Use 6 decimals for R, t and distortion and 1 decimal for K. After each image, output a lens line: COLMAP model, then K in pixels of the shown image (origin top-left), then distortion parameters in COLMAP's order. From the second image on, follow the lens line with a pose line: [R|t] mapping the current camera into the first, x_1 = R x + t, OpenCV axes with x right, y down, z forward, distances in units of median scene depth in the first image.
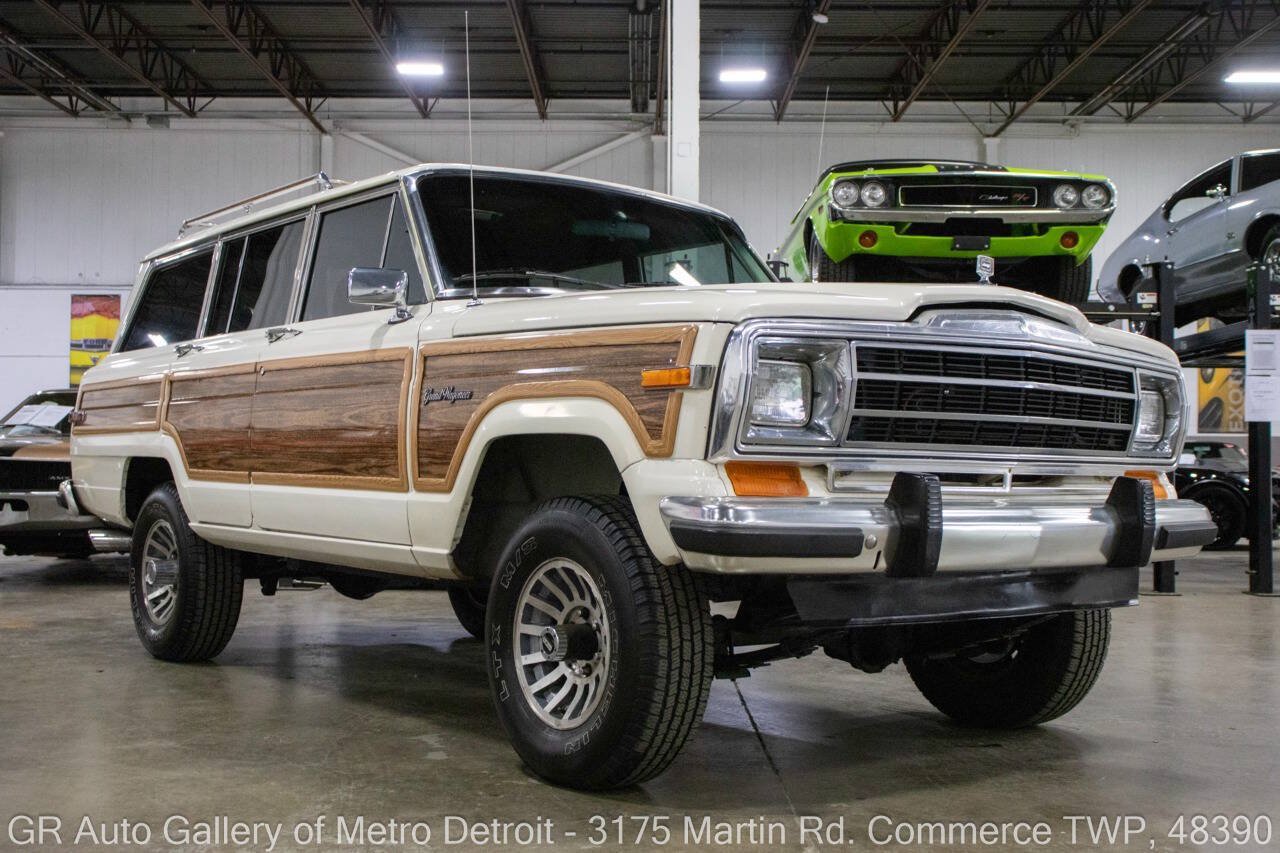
lens RADIAL K [[1426.9, 0, 633.8], [0, 1426.9, 457.7], [0, 0, 1]] dist [-0.029524, 0.148217]
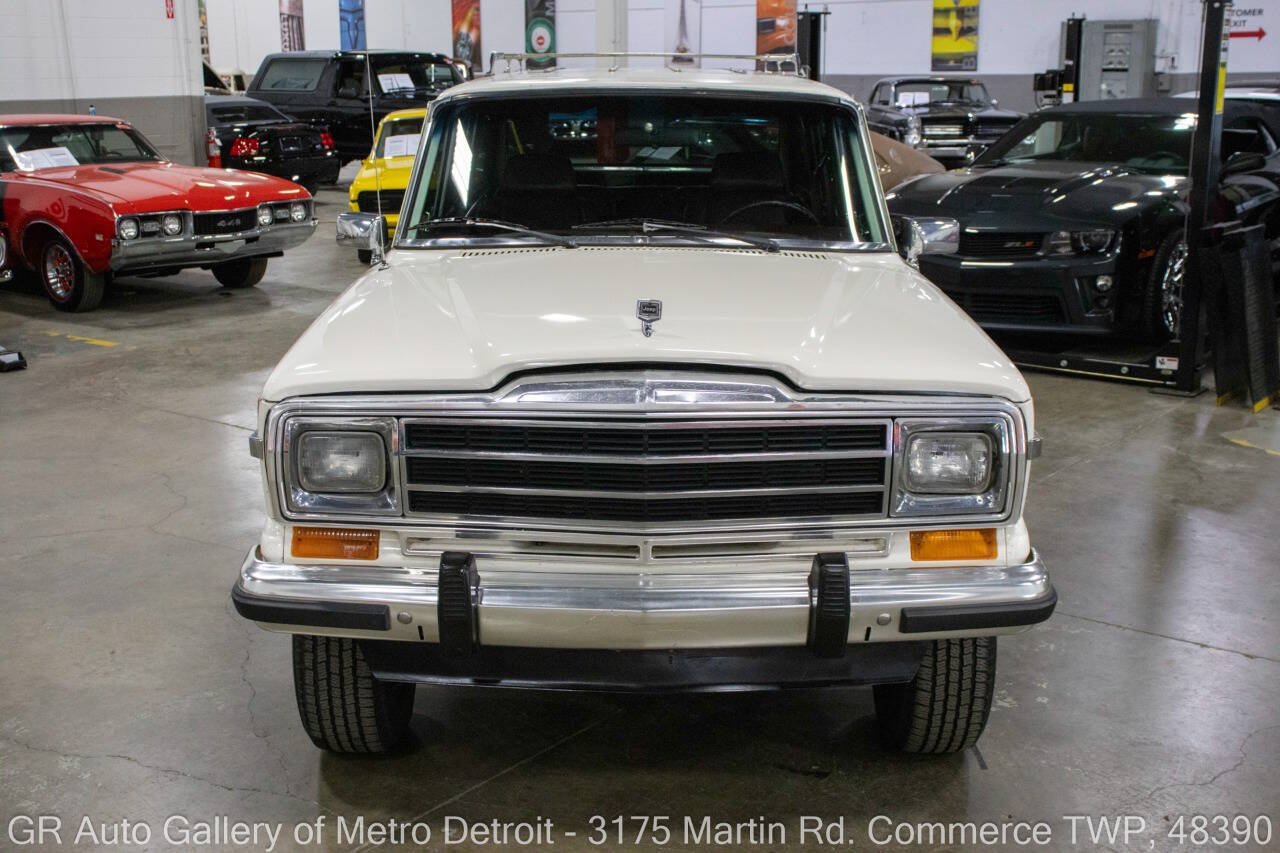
lens RADIAL K [[1426.9, 0, 633.8], [0, 1426.9, 457.7], [0, 0, 1]] dist [-0.029524, 0.148217]
pose [[0.791393, 0.149479, -0.592750, 0.761403], [0.017235, 0.963802, 0.266061, -0.276027], [0.611065, -0.220775, 0.760170, 0.295730]]
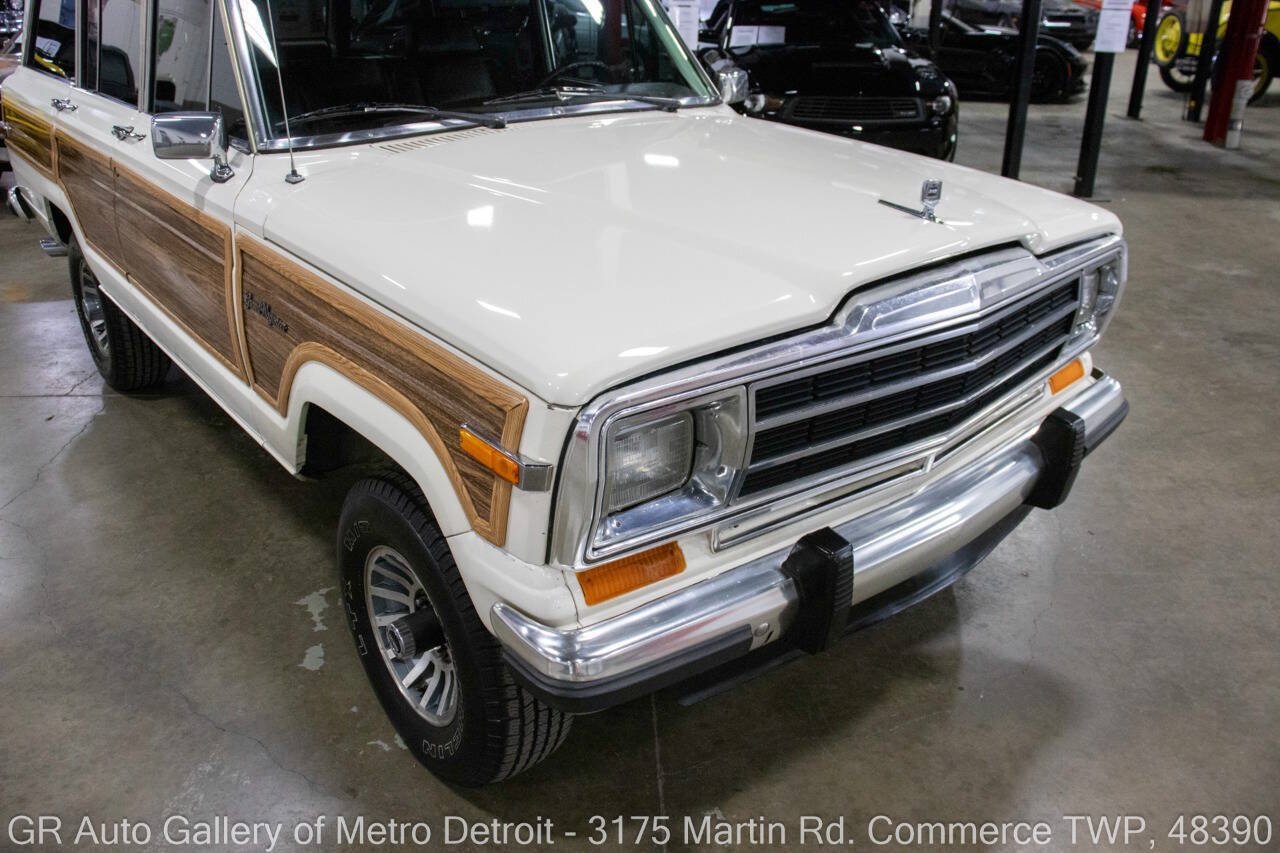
lens RADIAL K [[1003.5, 0, 632.2], [0, 1003.5, 400.1], [0, 0, 1]] dist [-0.097062, 0.015364]
pose [[0.999313, -0.020387, 0.030956, 0.067758], [0.005625, 0.908892, 0.416993, -0.248907], [-0.036637, -0.416532, 0.908383, 0.471137]]
